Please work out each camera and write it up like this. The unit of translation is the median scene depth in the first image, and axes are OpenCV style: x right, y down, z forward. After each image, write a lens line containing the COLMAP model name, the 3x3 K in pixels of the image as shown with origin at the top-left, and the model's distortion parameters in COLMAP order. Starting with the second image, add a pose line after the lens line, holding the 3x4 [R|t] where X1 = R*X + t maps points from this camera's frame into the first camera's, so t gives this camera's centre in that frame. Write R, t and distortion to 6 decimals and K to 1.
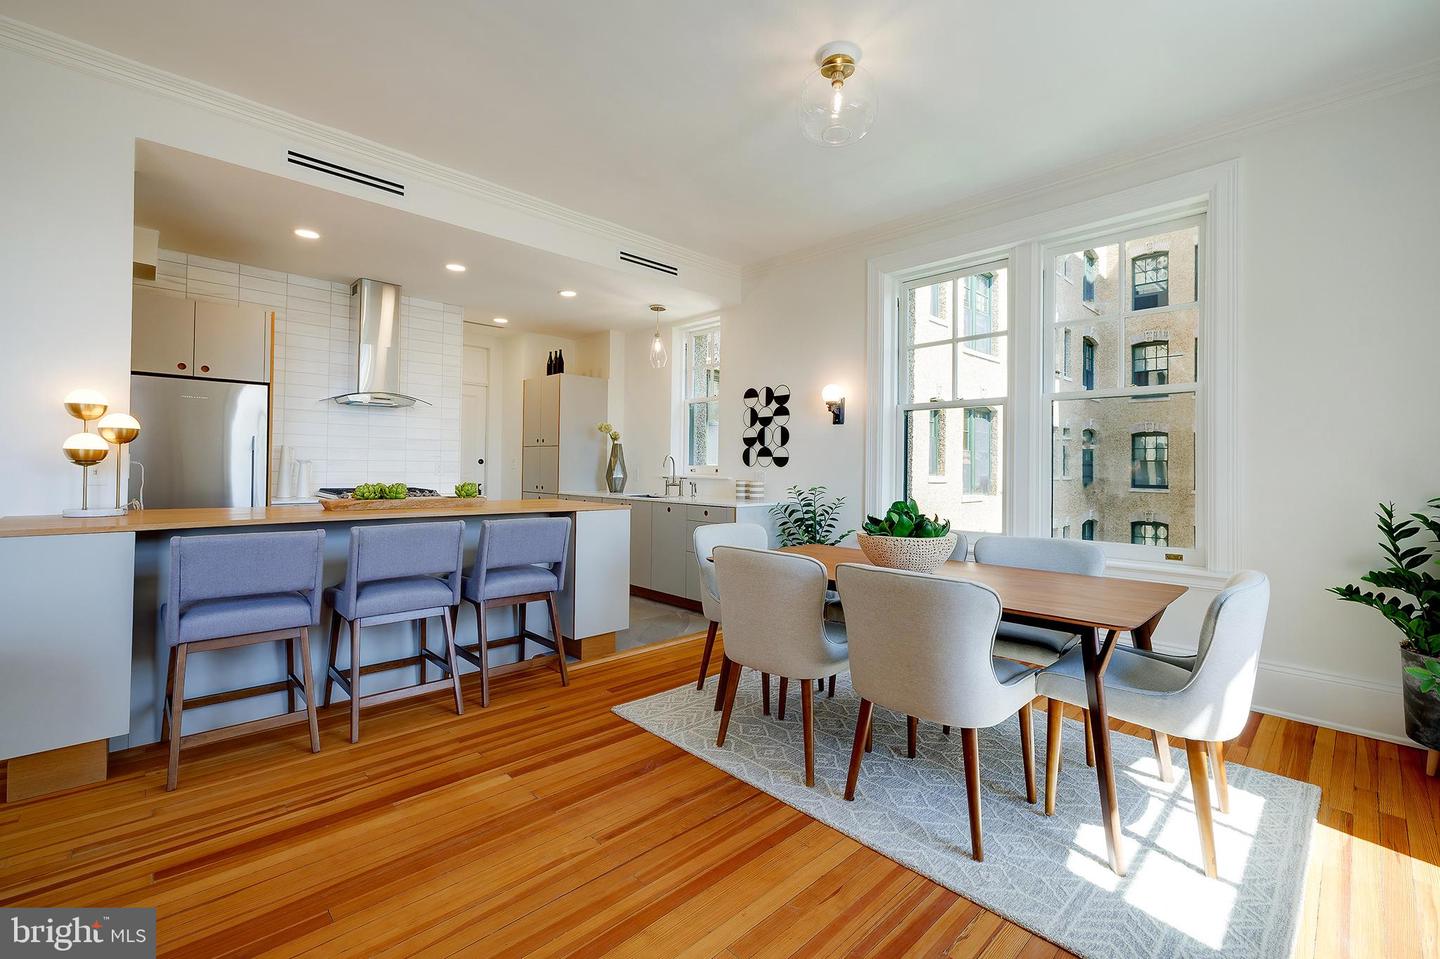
lens RADIAL K [[616.1, 0, 710.2], [0, 616.1, 463.1], [0, 0, 1]] dist [-0.000548, -0.000433]
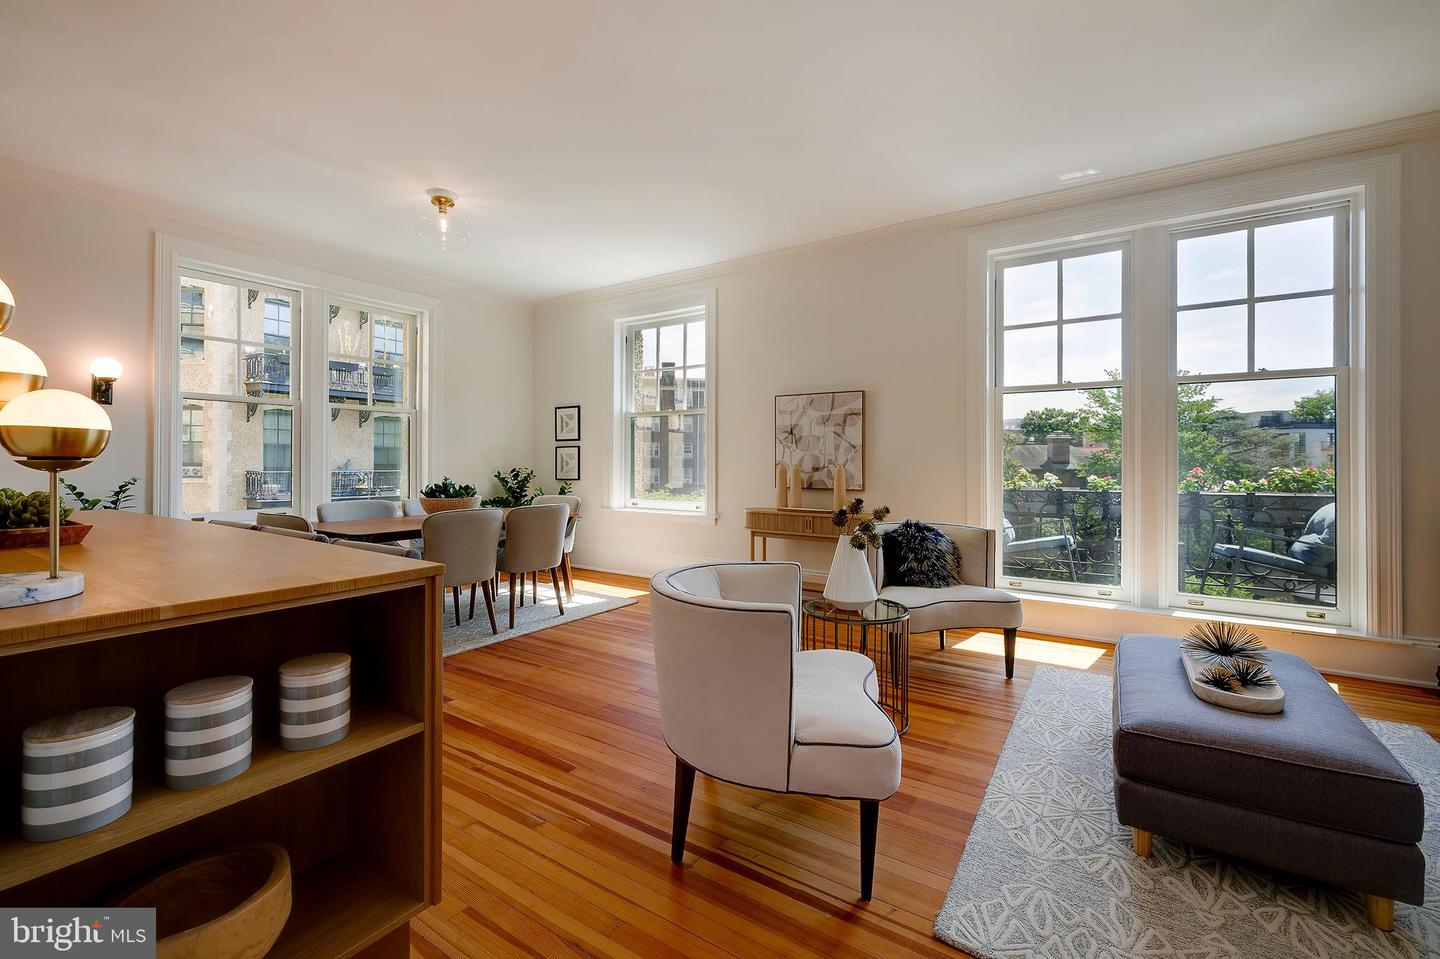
lens RADIAL K [[628.0, 0, 725.2], [0, 628.0, 458.4], [0, 0, 1]] dist [0.000523, 0.000090]
pose [[-0.229333, -0.008982, 0.973307, -0.761955], [-0.014686, 0.999876, 0.005767, -0.005922], [-0.973237, -0.012972, -0.229436, 0.331006]]
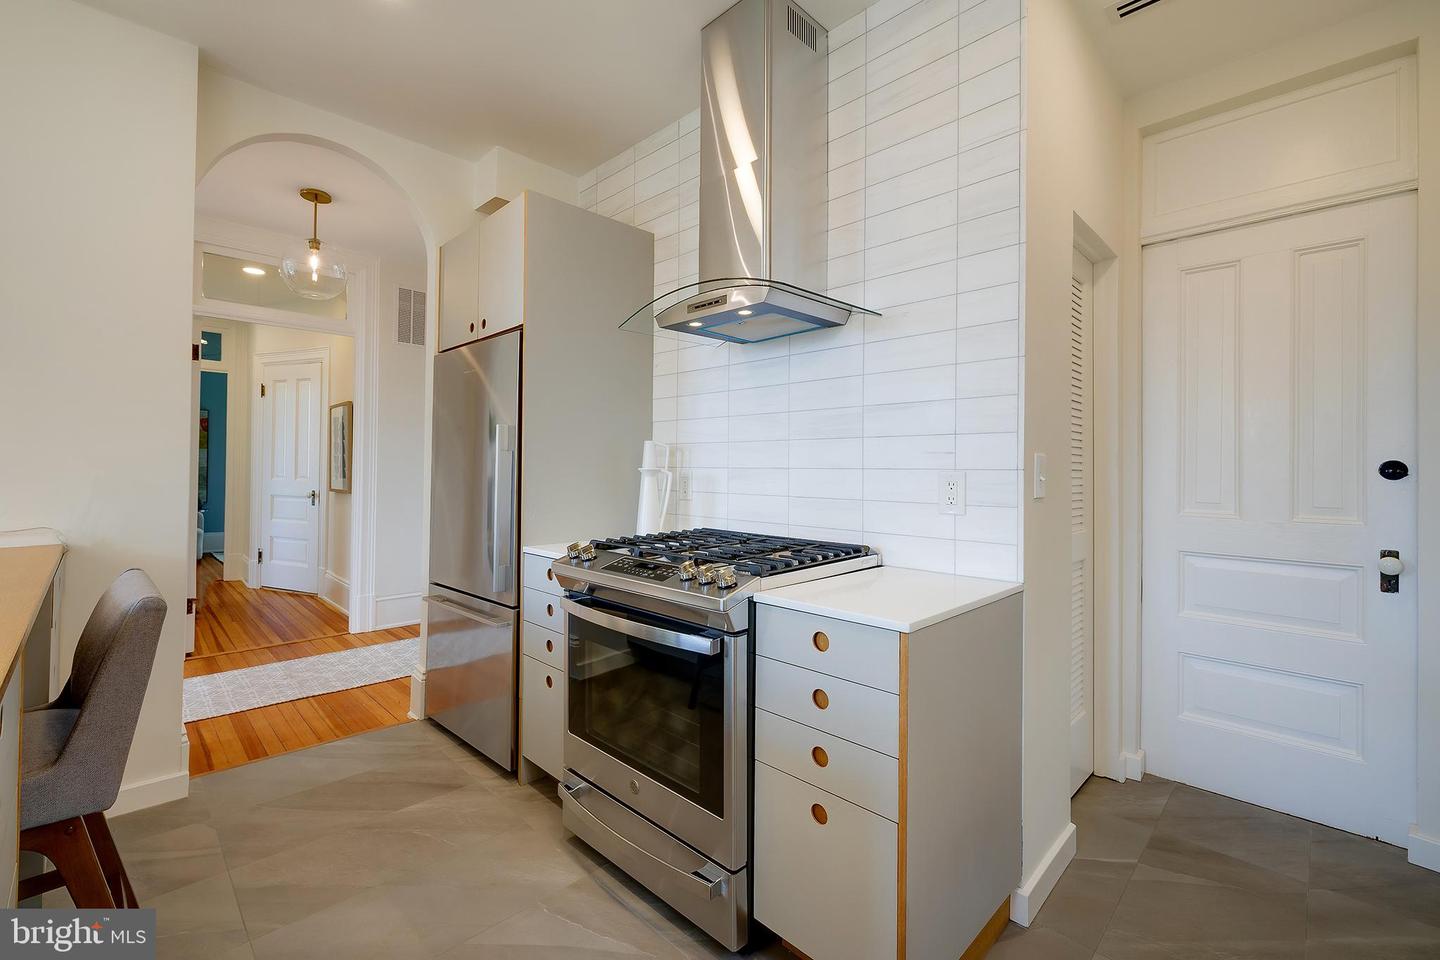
lens RADIAL K [[609.3, 0, 716.8], [0, 609.3, 469.4], [0, 0, 1]] dist [0.002690, 0.000626]
pose [[0.034824, -0.014218, -0.999292, -0.143331], [-0.003117, 0.999892, -0.014335, 0.002865], [0.999389, 0.003614, 0.034776, 0.955608]]
